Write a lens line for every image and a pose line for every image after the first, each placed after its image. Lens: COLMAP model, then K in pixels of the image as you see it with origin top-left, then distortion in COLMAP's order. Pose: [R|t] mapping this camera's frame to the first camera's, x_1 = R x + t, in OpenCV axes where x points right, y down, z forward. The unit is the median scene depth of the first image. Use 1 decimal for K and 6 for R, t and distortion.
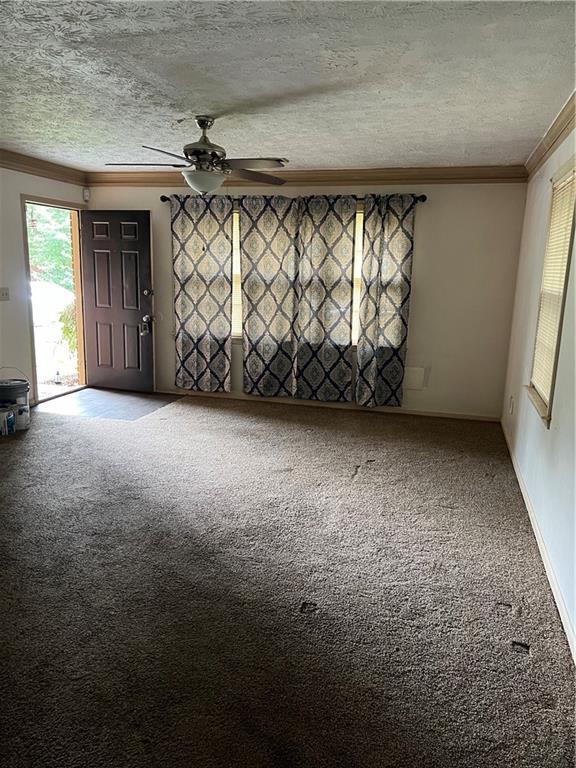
lens RADIAL K [[576.2, 0, 290.0], [0, 576.2, 399.6], [0, 0, 1]] dist [0.038955, -0.014757]
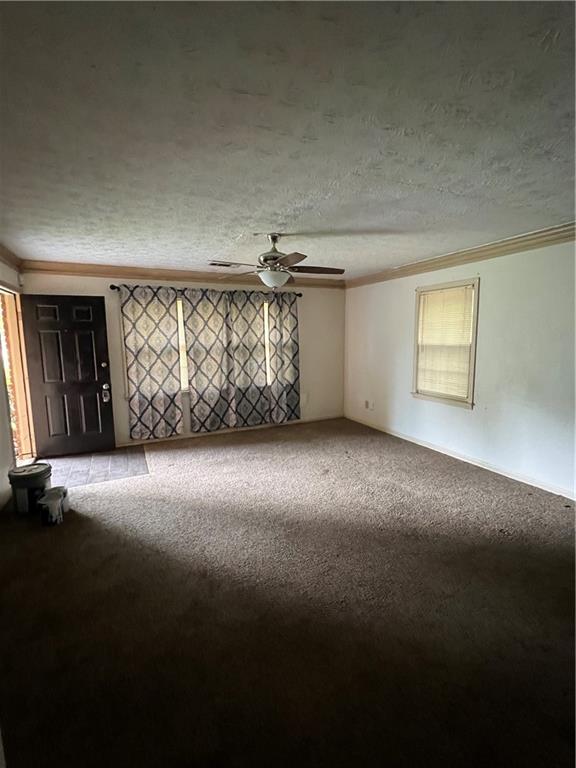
lens RADIAL K [[354.8, 0, 289.9], [0, 354.8, 383.3], [0, 0, 1]] dist [-0.003015, 0.000692]
pose [[0.753949, -0.124097, 0.645105, -0.455189], [0.179827, 0.983474, -0.020981, -0.069654], [-0.631841, 0.131826, 0.763806, 0.236063]]
